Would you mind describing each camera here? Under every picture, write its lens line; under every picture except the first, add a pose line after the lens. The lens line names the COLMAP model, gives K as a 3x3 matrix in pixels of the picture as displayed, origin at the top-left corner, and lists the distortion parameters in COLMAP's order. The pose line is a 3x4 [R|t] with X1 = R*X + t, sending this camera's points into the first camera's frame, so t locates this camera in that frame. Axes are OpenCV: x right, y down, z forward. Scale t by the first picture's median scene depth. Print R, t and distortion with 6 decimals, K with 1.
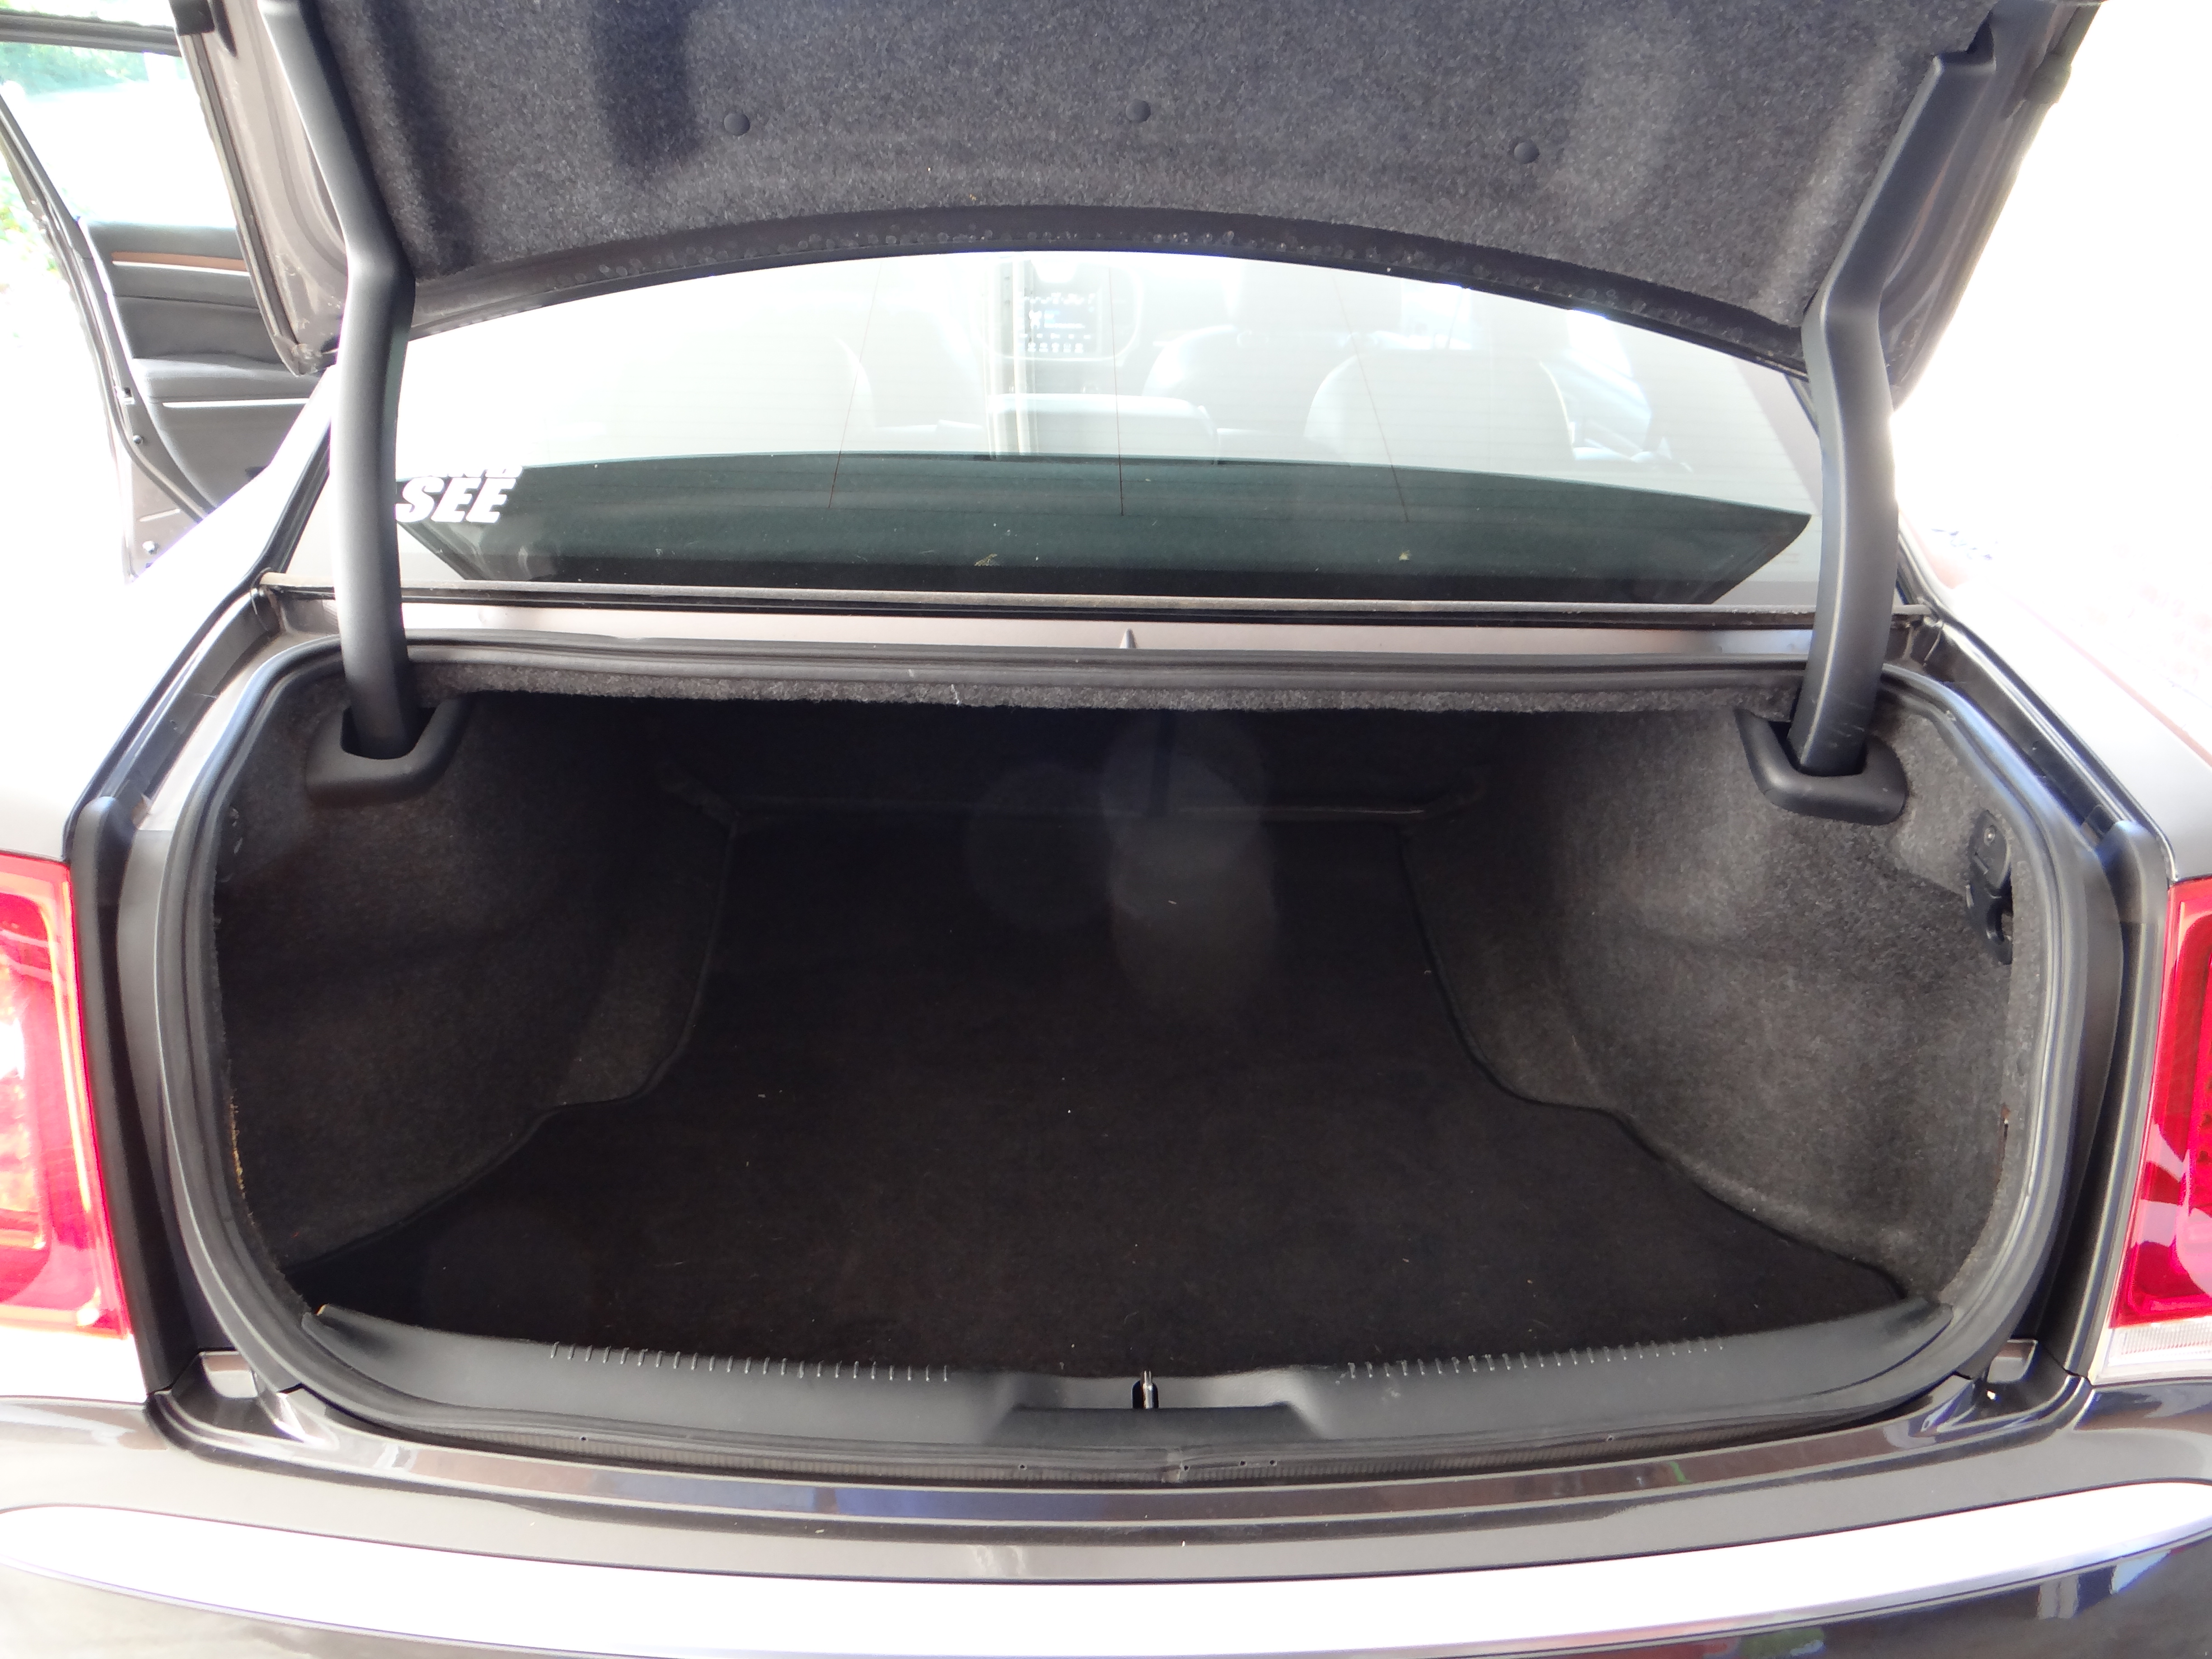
lens RADIAL K [[1717.8, 0, 1106.0], [0, 1717.8, 829.5], [0, 0, 1]] dist [-0.004542, -0.003425]
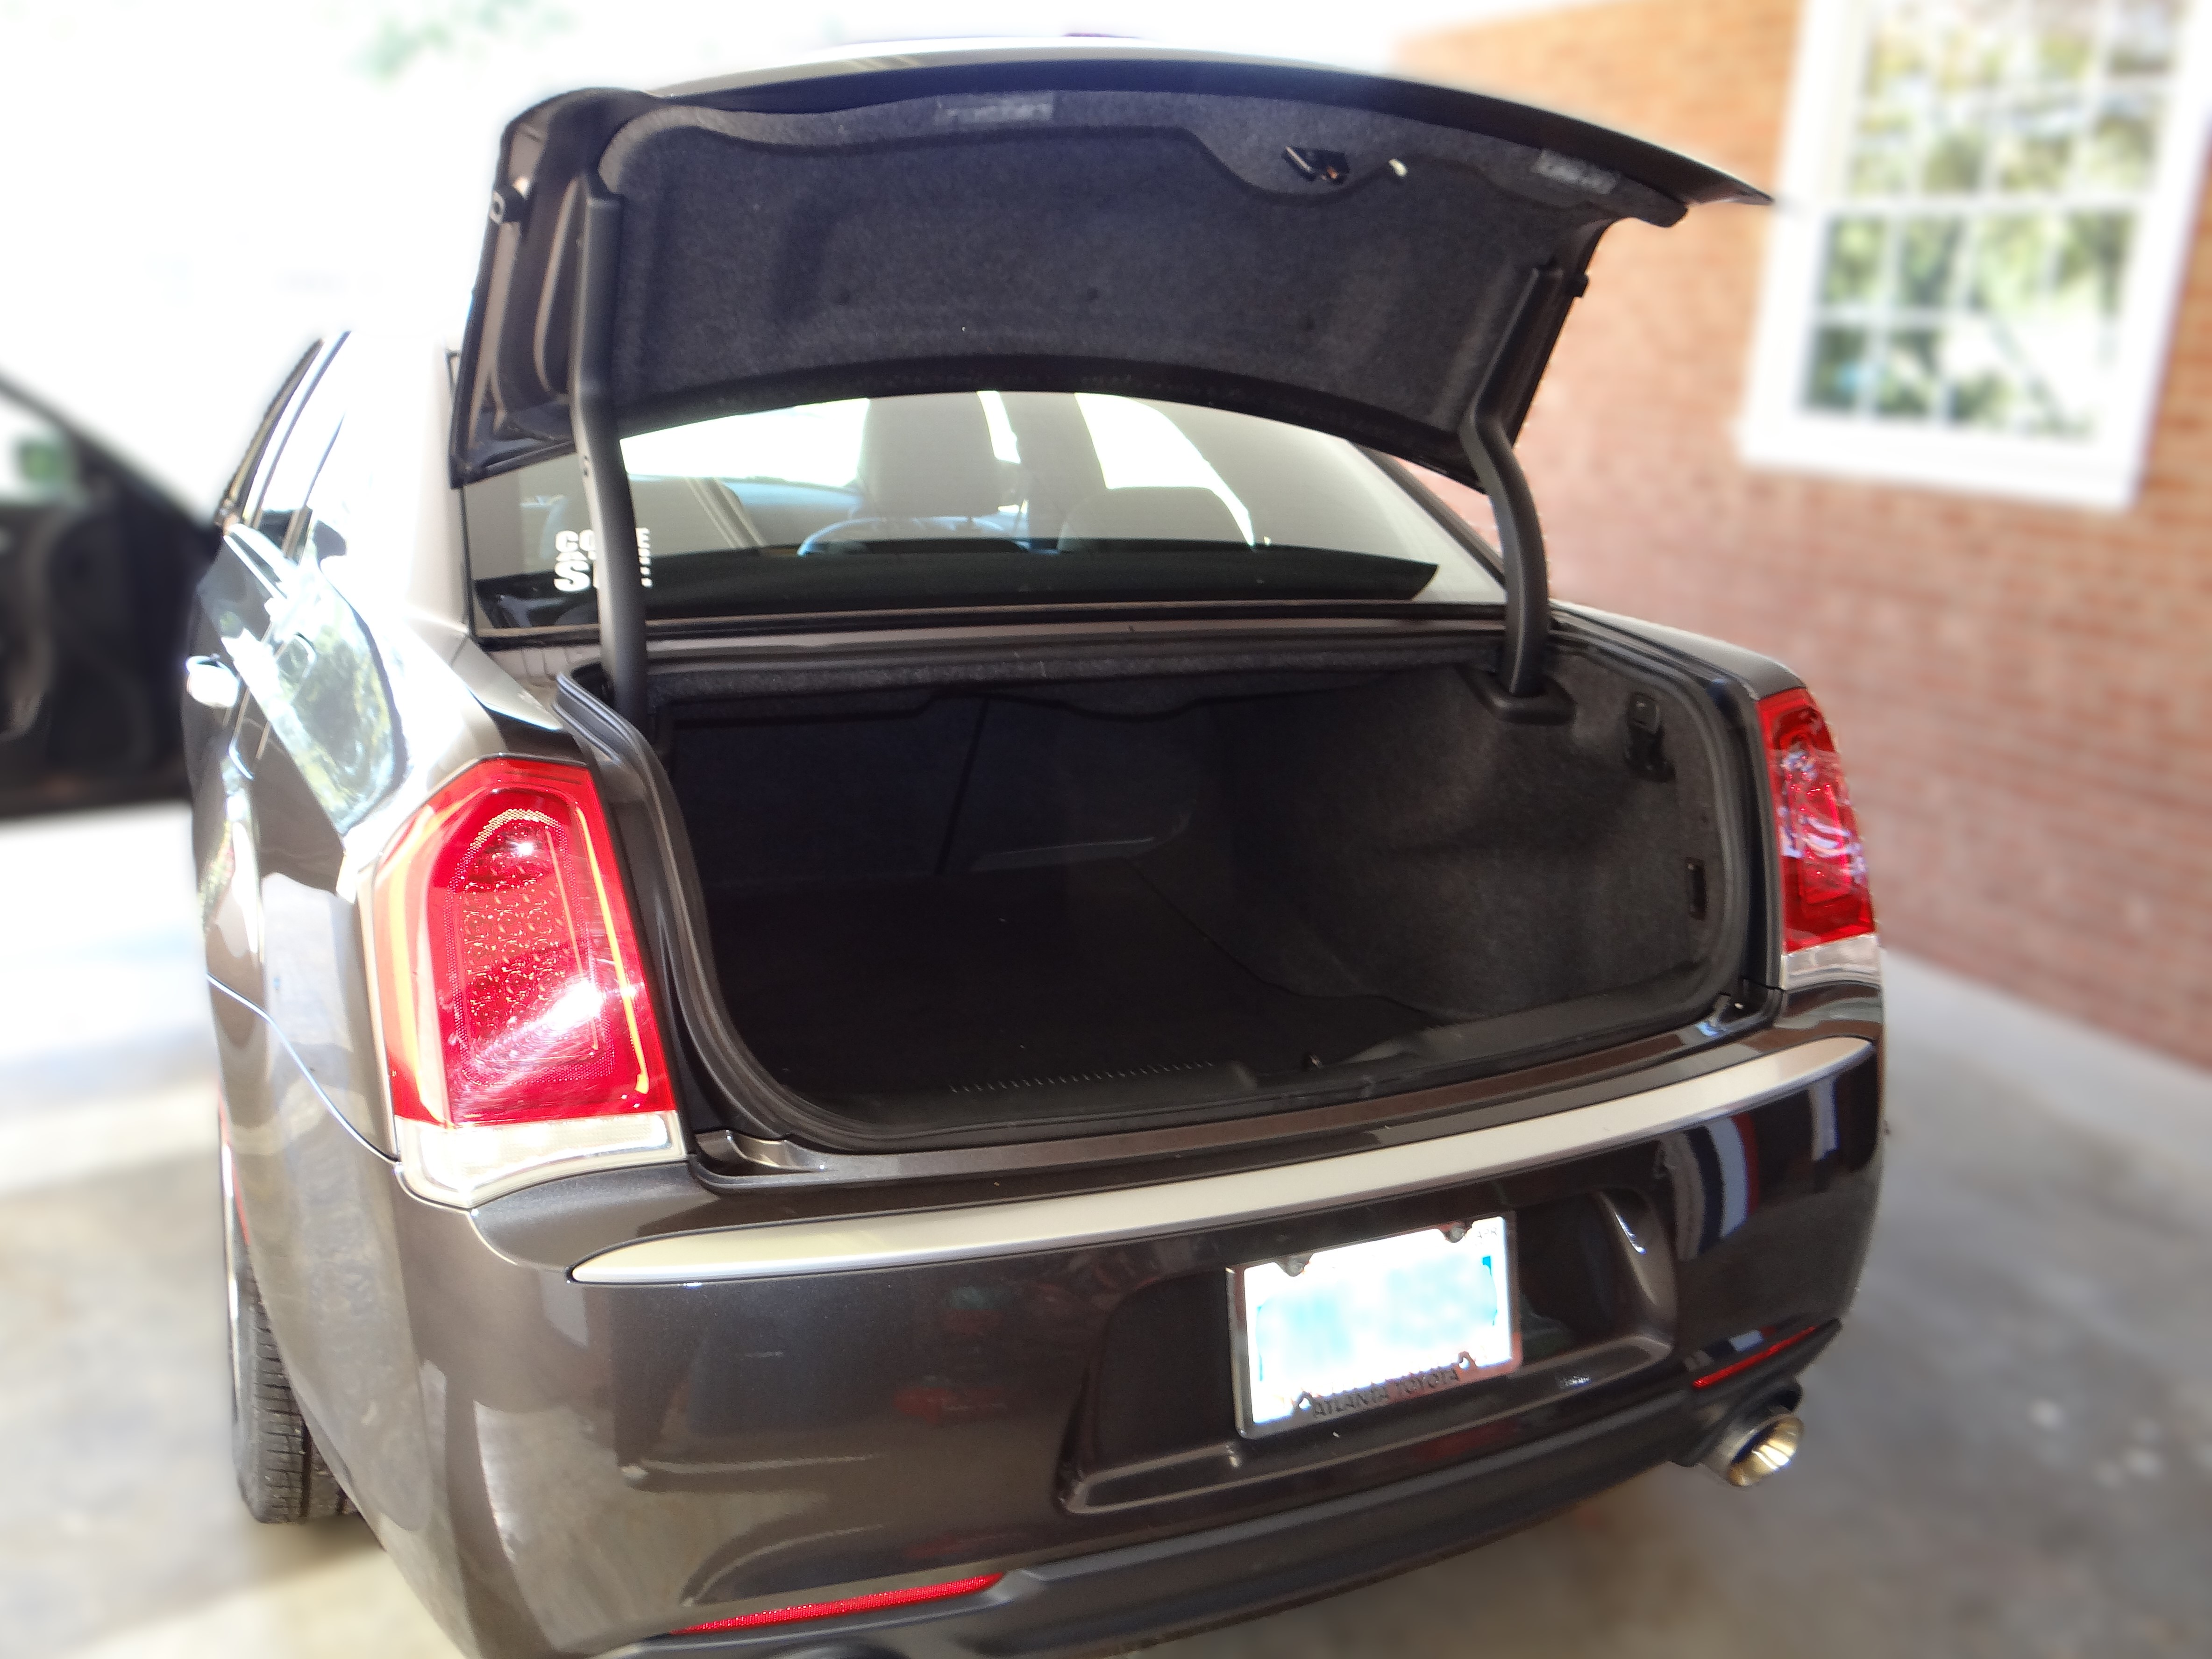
lens RADIAL K [[1704.6, 0, 1103.7], [0, 1704.6, 767.3], [0, 0, 1]] dist [0.003926, 0.007996]
pose [[0.922269, -0.089011, 0.376160, -0.573491], [0.157295, 0.975334, -0.154864, 0.227799], [-0.353097, 0.201994, 0.913521, -0.305510]]
